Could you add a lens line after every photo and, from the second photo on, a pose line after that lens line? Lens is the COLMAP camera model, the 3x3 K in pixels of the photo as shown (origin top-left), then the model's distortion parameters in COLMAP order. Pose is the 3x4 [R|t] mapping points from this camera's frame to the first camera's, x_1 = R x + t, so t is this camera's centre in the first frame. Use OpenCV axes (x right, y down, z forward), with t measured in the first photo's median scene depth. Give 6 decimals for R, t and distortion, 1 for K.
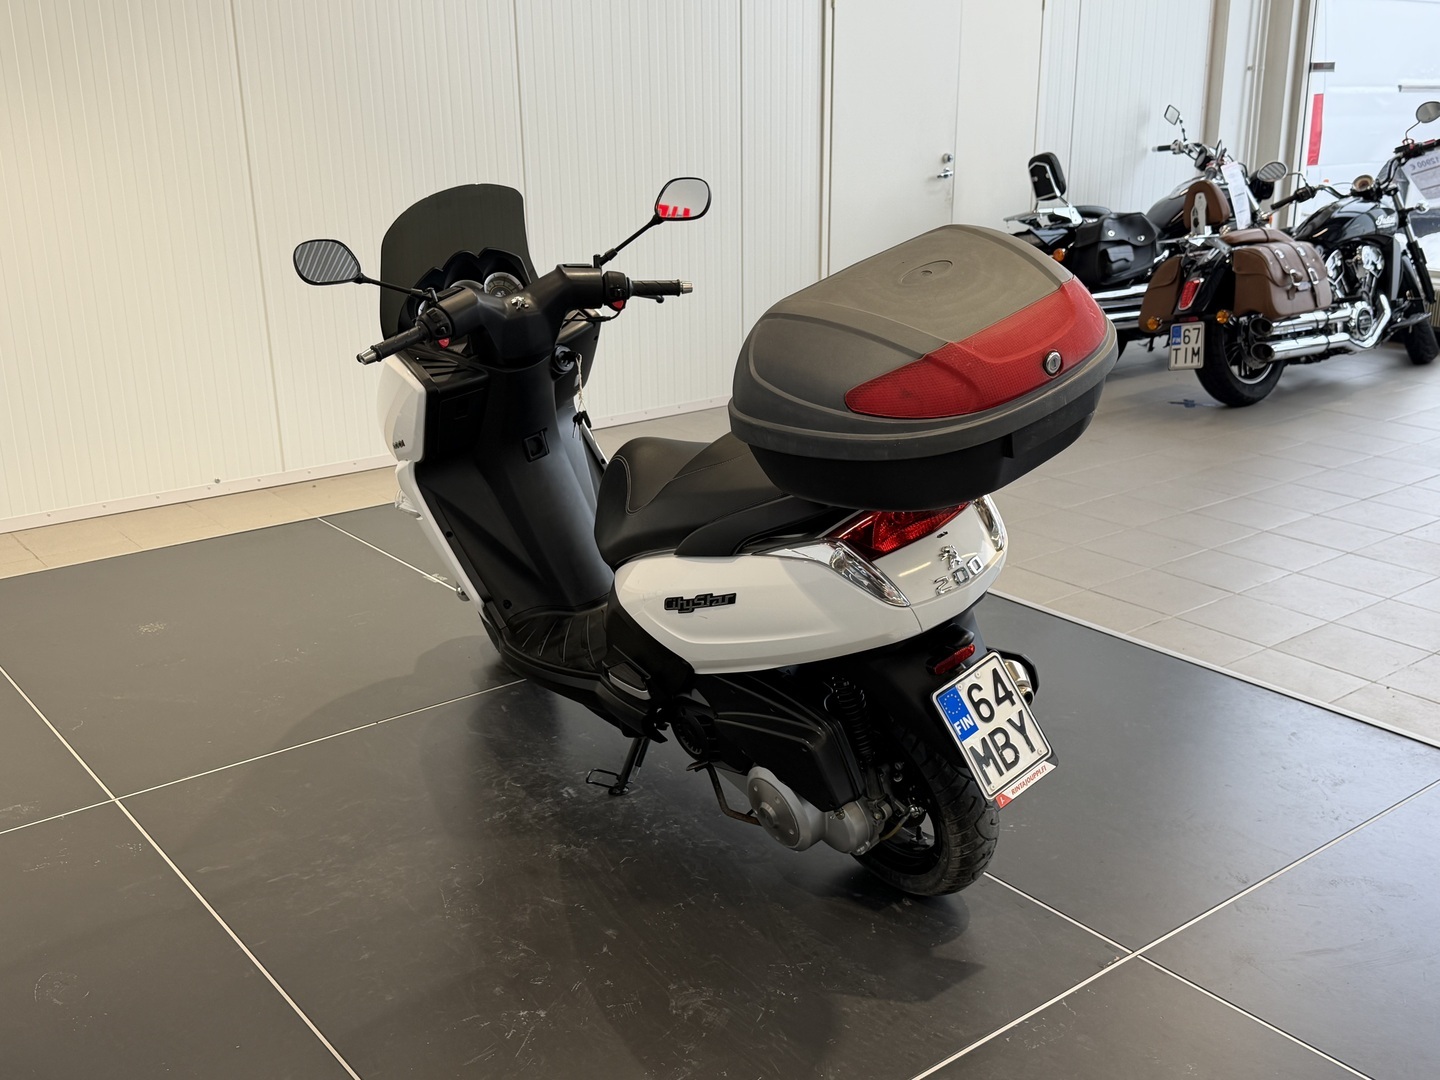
lens RADIAL K [[1487.8, 0, 720.0], [0, 1487.8, 540.0], [0, 0, 1]] dist [0.101096, -0.009394]
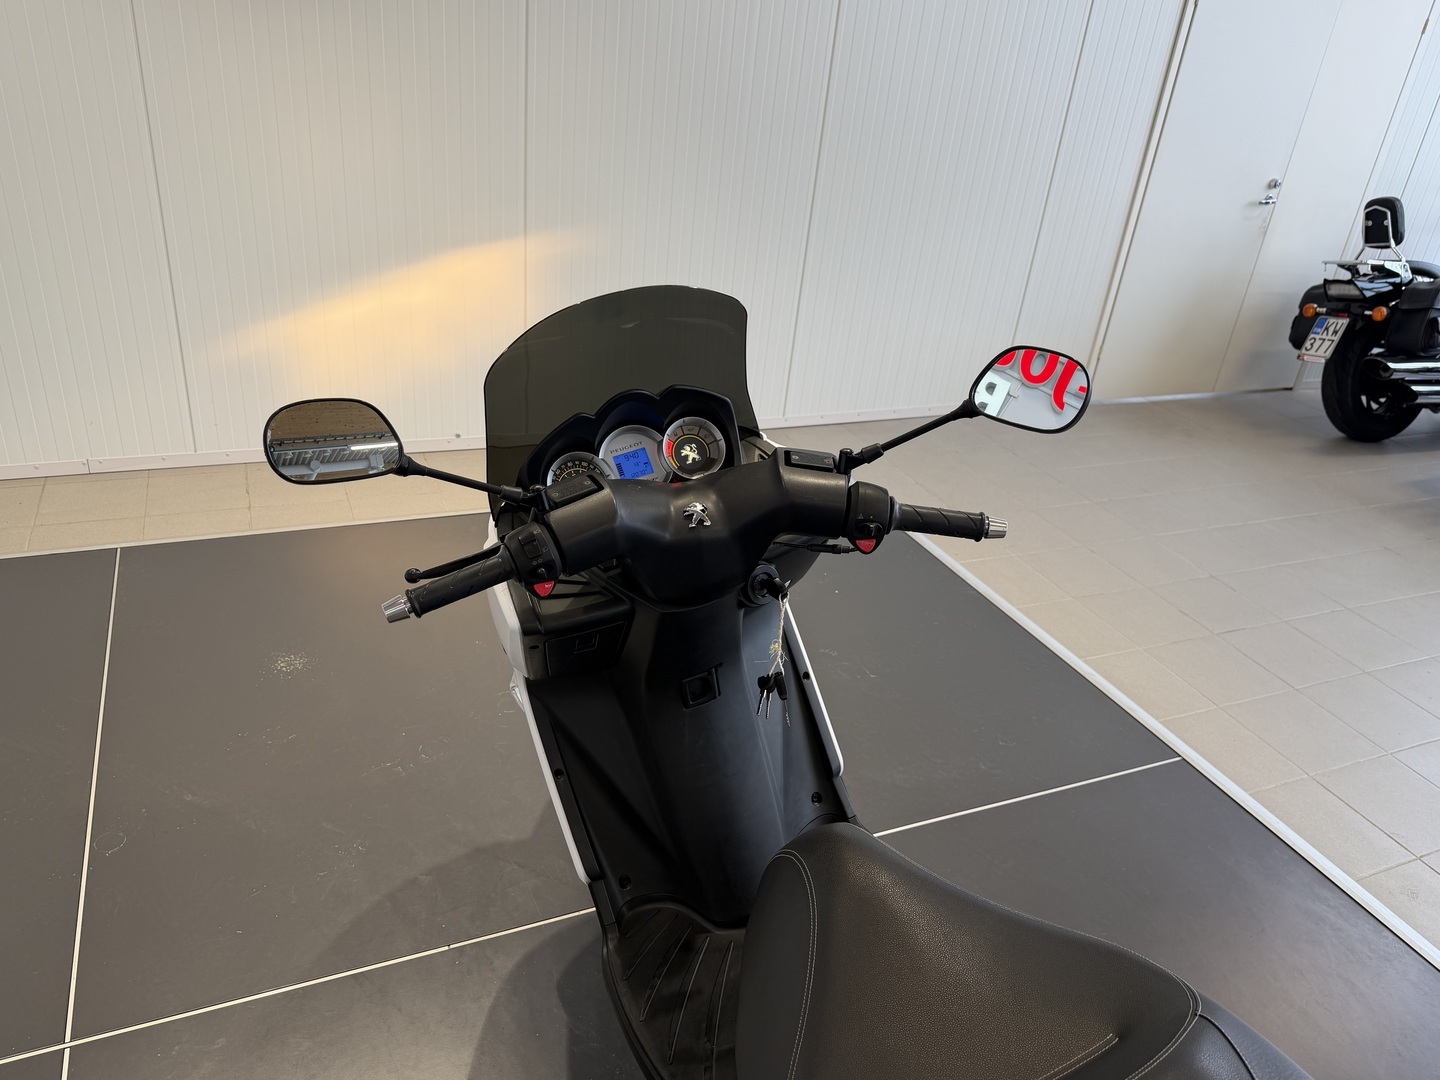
lens RADIAL K [[1037.3, 0, 712.0], [0, 1037.3, 533.0], [0, 0, 1]] dist [0.084206, -0.107642]
pose [[0.961667, 0.208214, -0.178448, -0.051497], [-0.177855, 0.968900, 0.172050, -0.205674], [0.208722, -0.133717, 0.968791, 0.566649]]
